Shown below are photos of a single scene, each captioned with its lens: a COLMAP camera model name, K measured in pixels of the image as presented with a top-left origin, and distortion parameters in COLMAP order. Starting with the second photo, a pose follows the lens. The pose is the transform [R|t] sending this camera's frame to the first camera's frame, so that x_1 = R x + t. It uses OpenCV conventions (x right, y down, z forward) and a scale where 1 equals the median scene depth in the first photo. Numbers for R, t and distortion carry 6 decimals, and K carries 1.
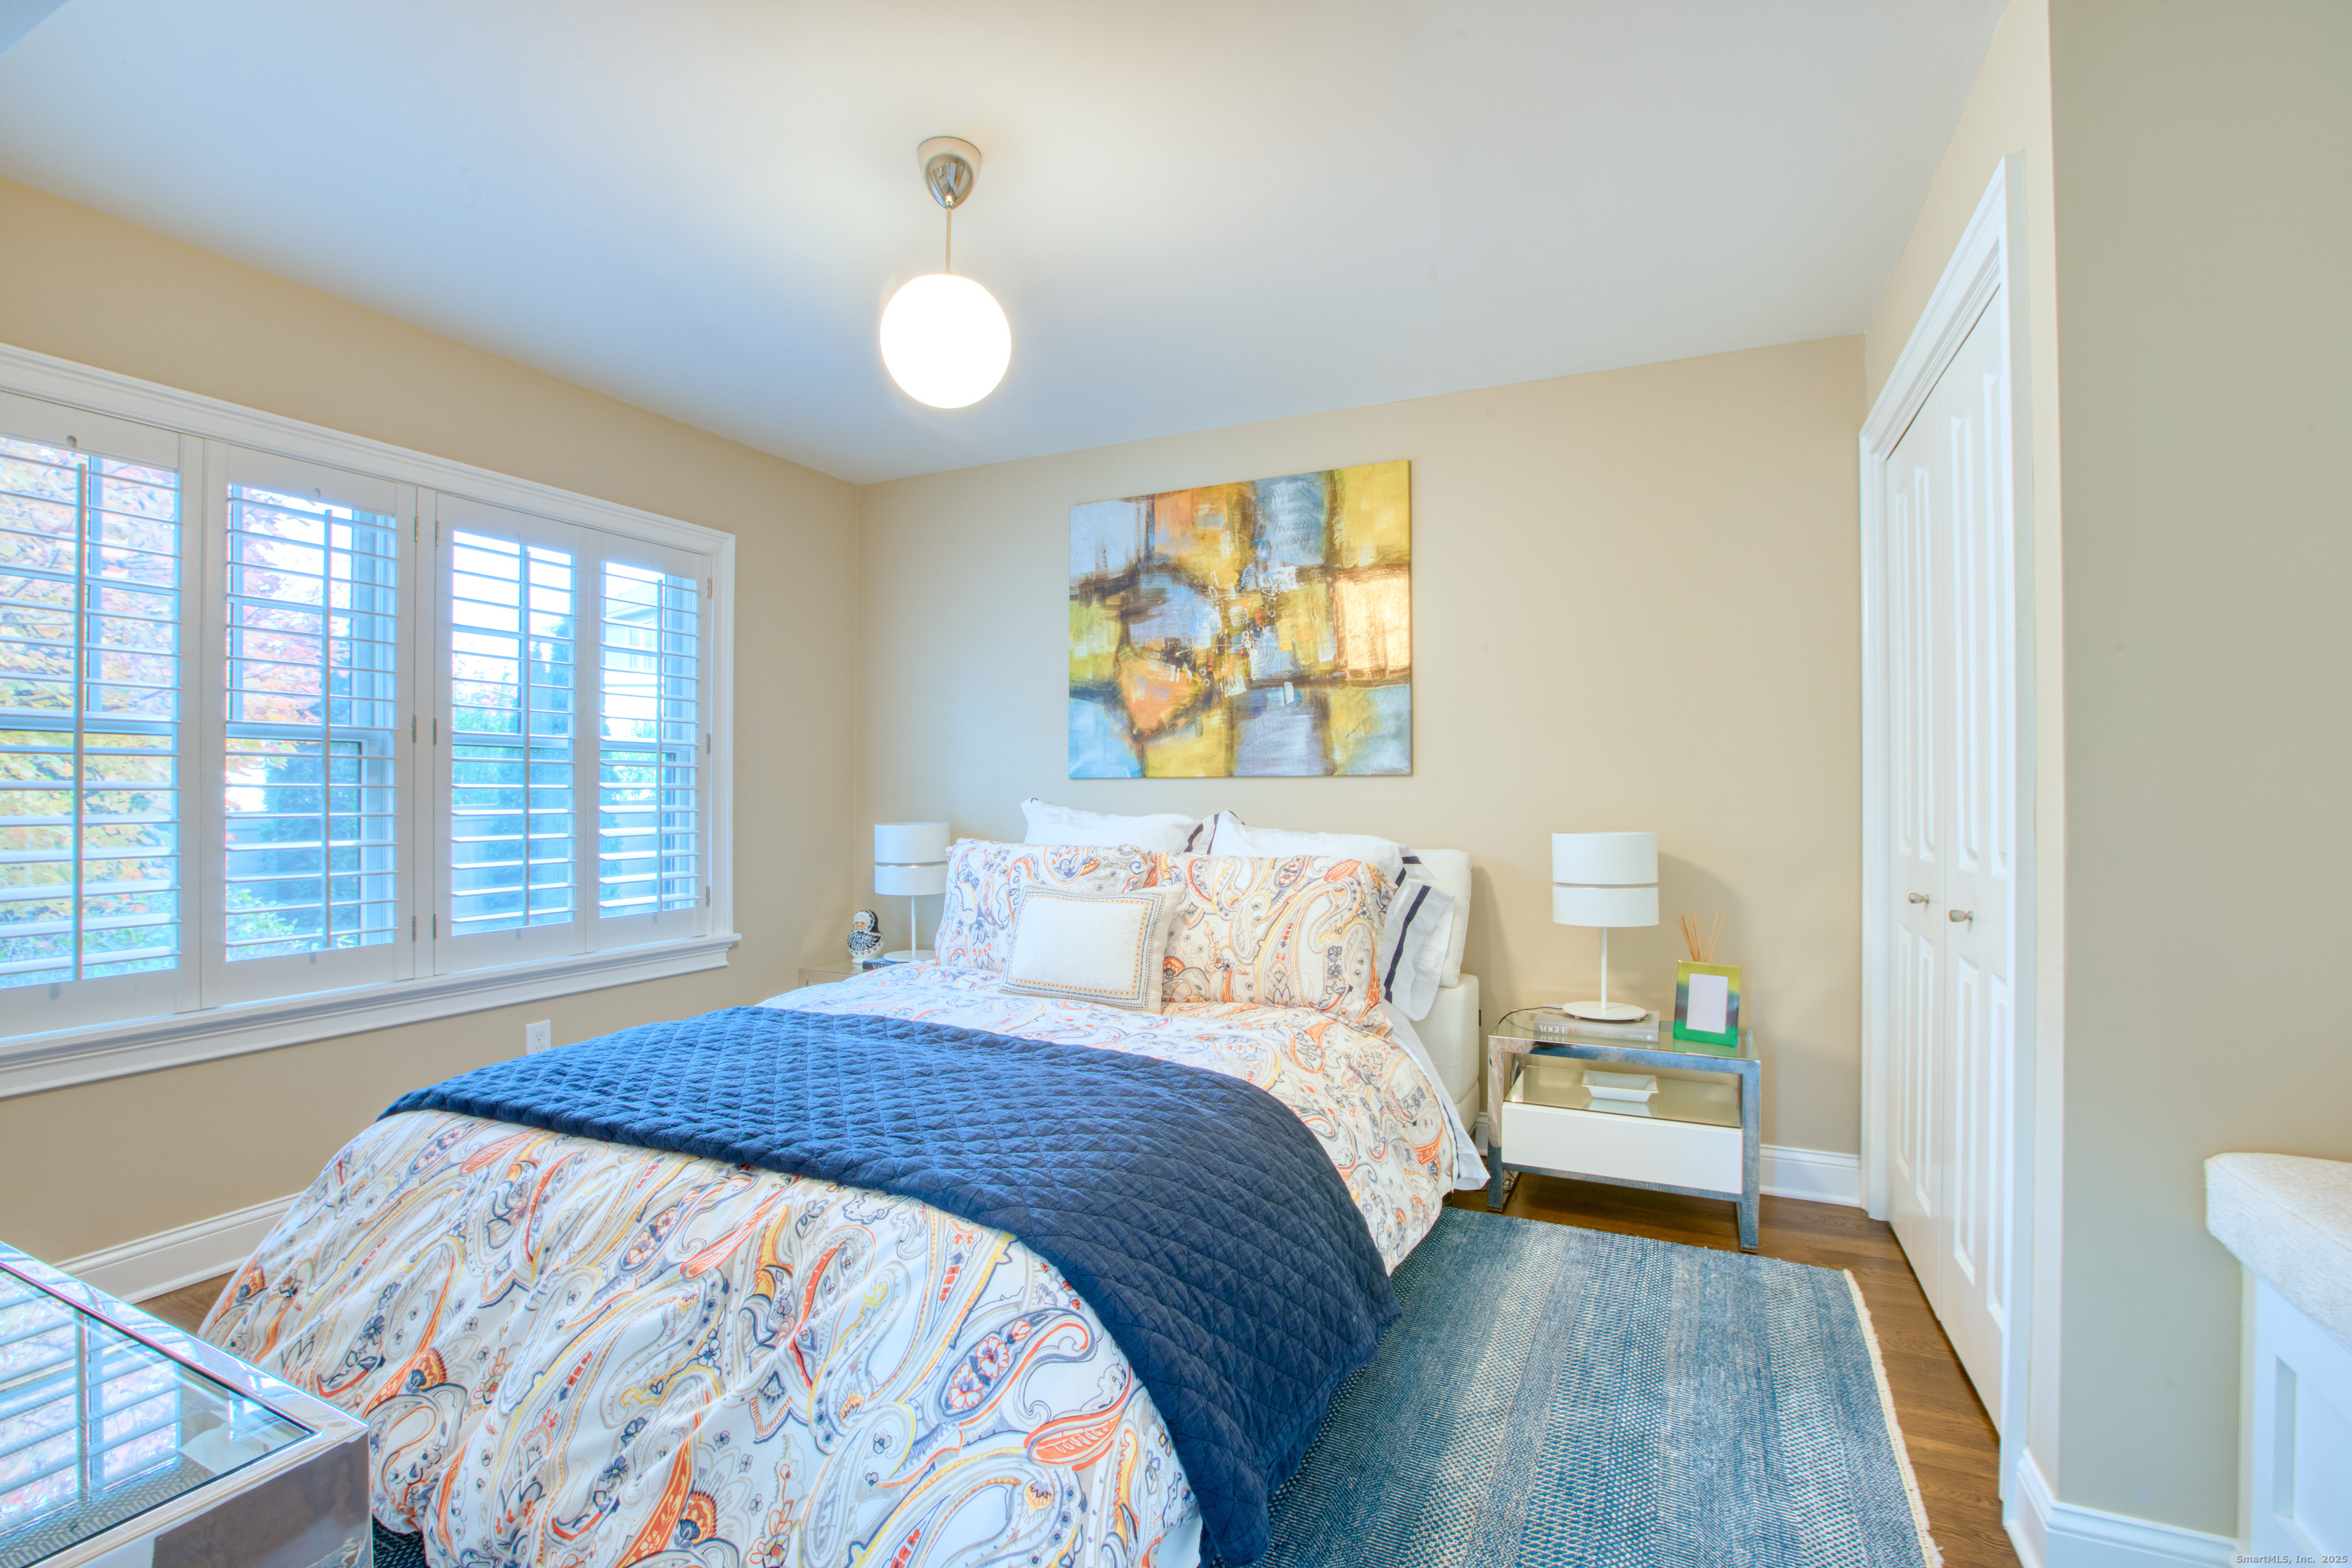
lens RADIAL K [[1070.8, 0, 1173.4], [0, 1070.8, 775.0], [0, 0, 1]] dist [-0.019578, 0.002418]
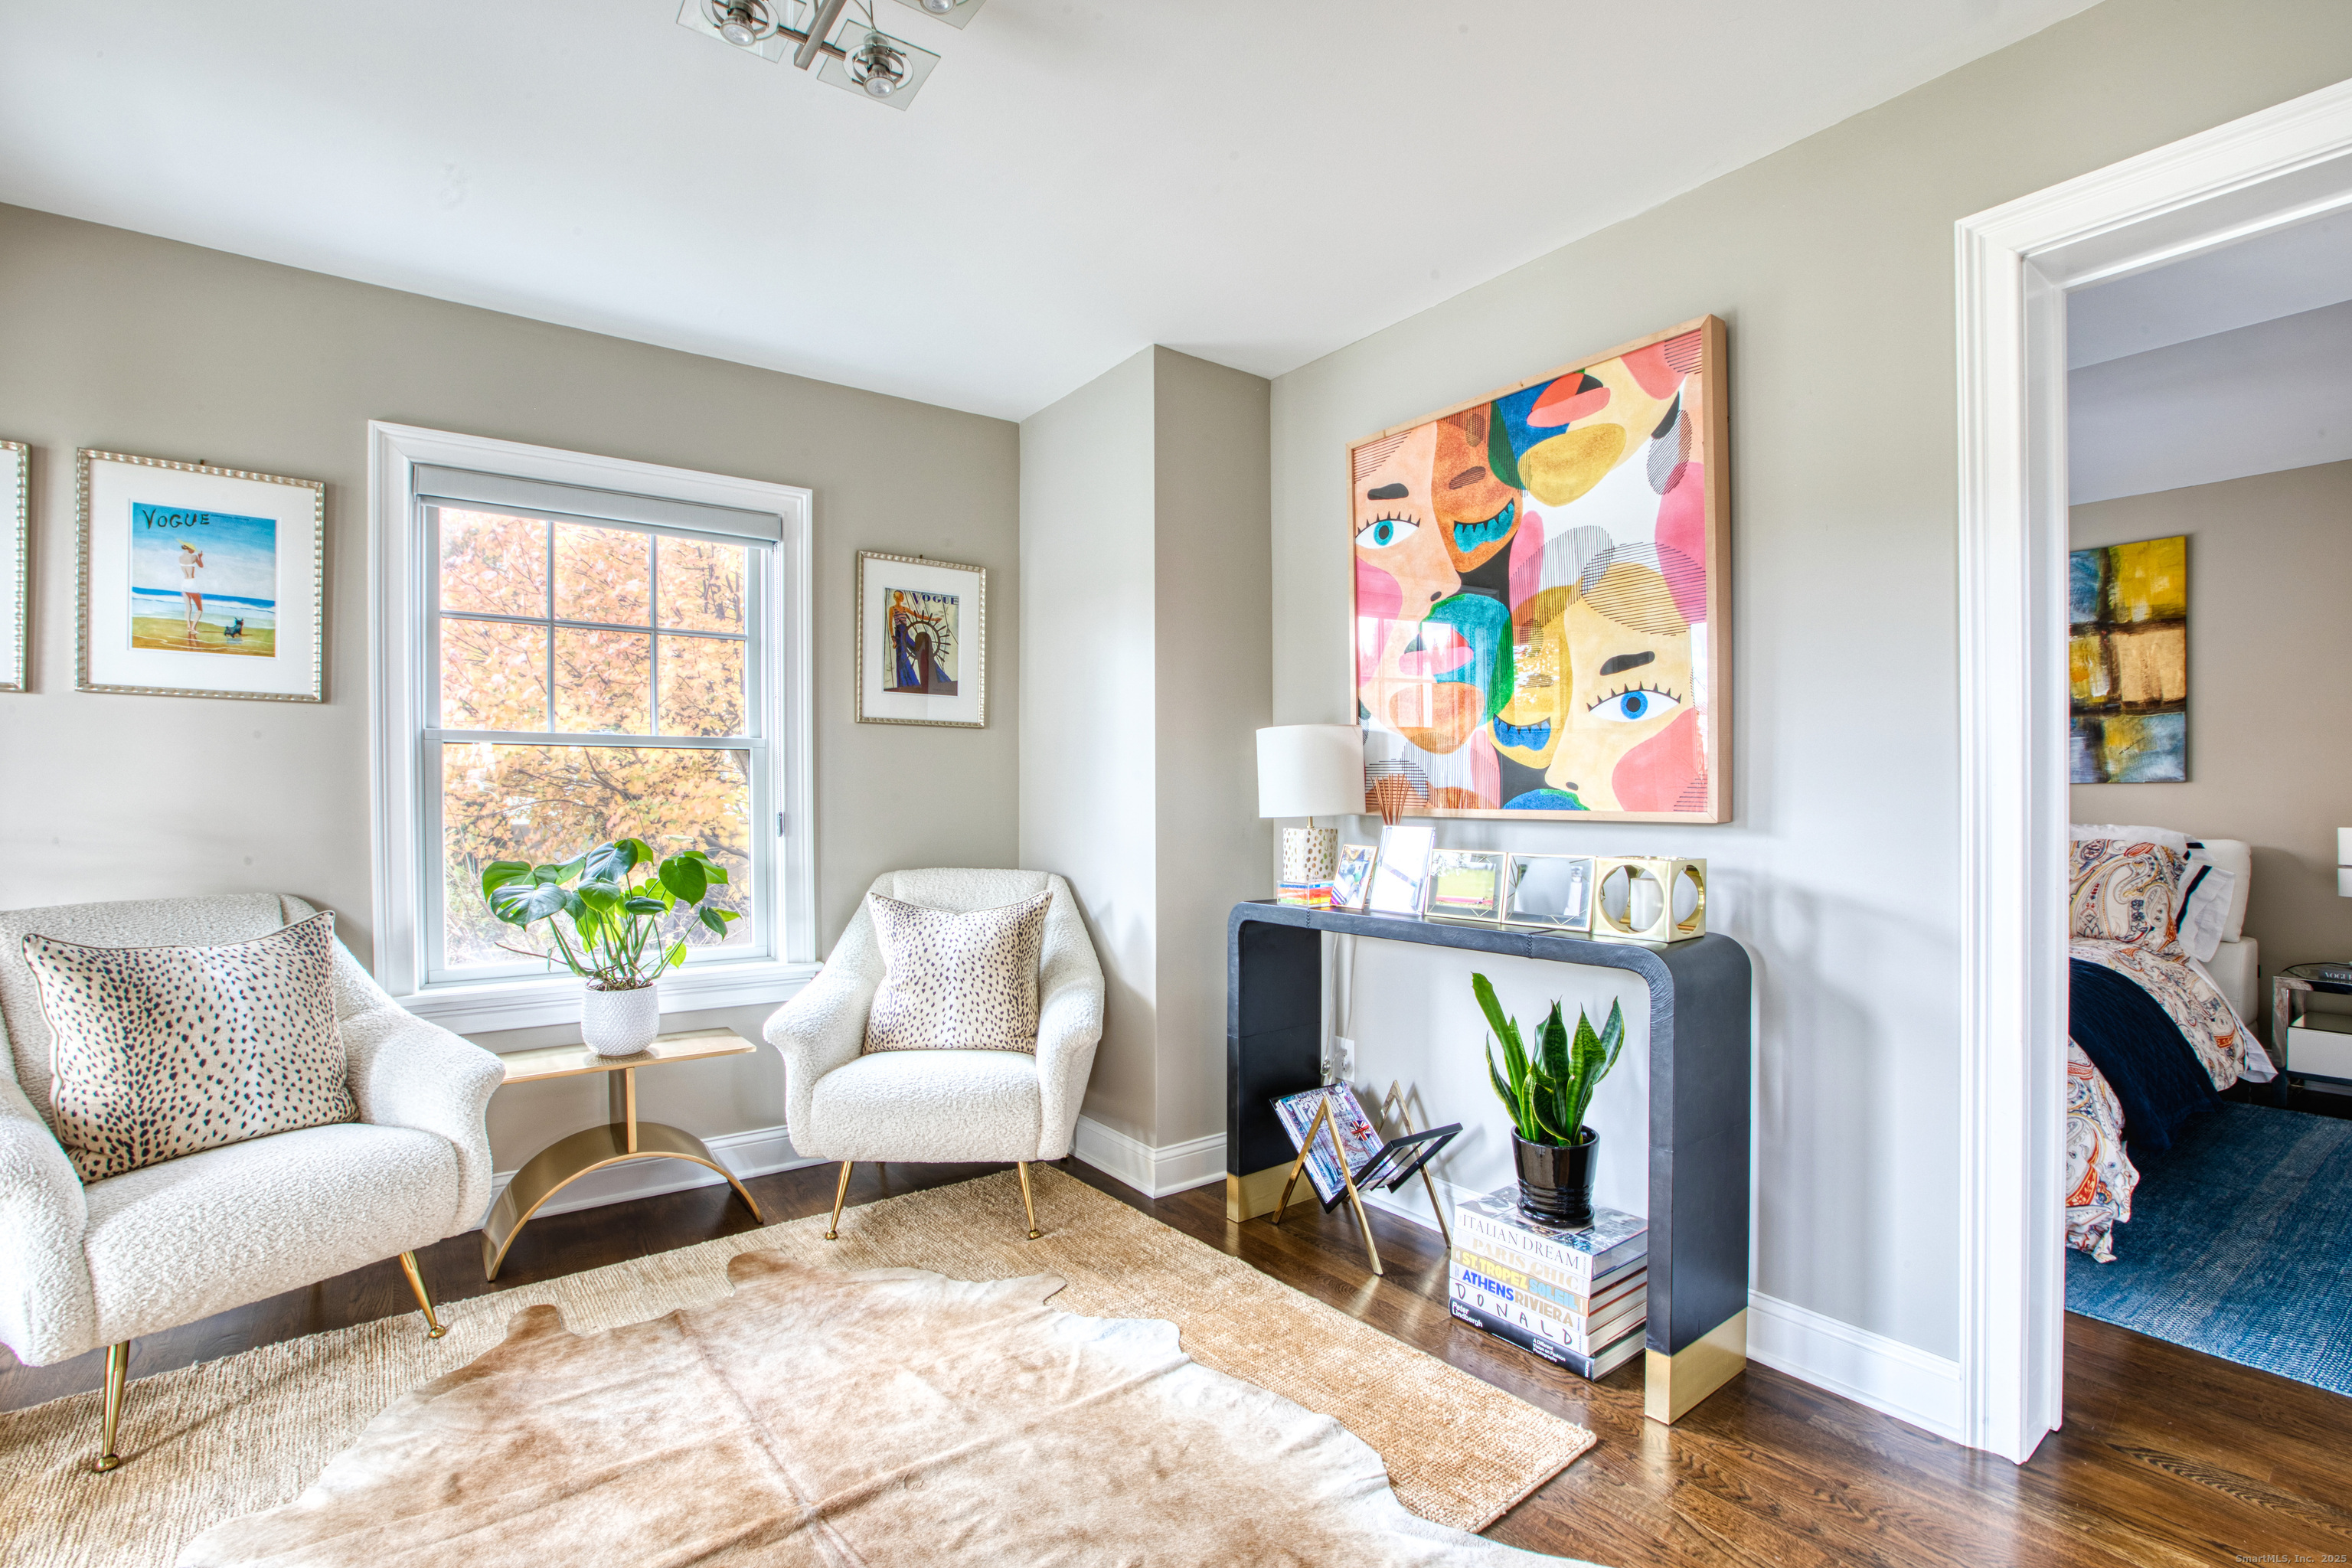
lens RADIAL K [[1070.8, 0, 1169.3], [0, 1070.8, 797.5], [0, 0, 1]] dist [-0.019578, 0.002418]
pose [[0.884787, 0.000694, -0.465995, -0.267188], [0.003973, 0.999951, 0.009033, 0.001960], [0.465979, -0.009844, 0.884741, -0.682212]]
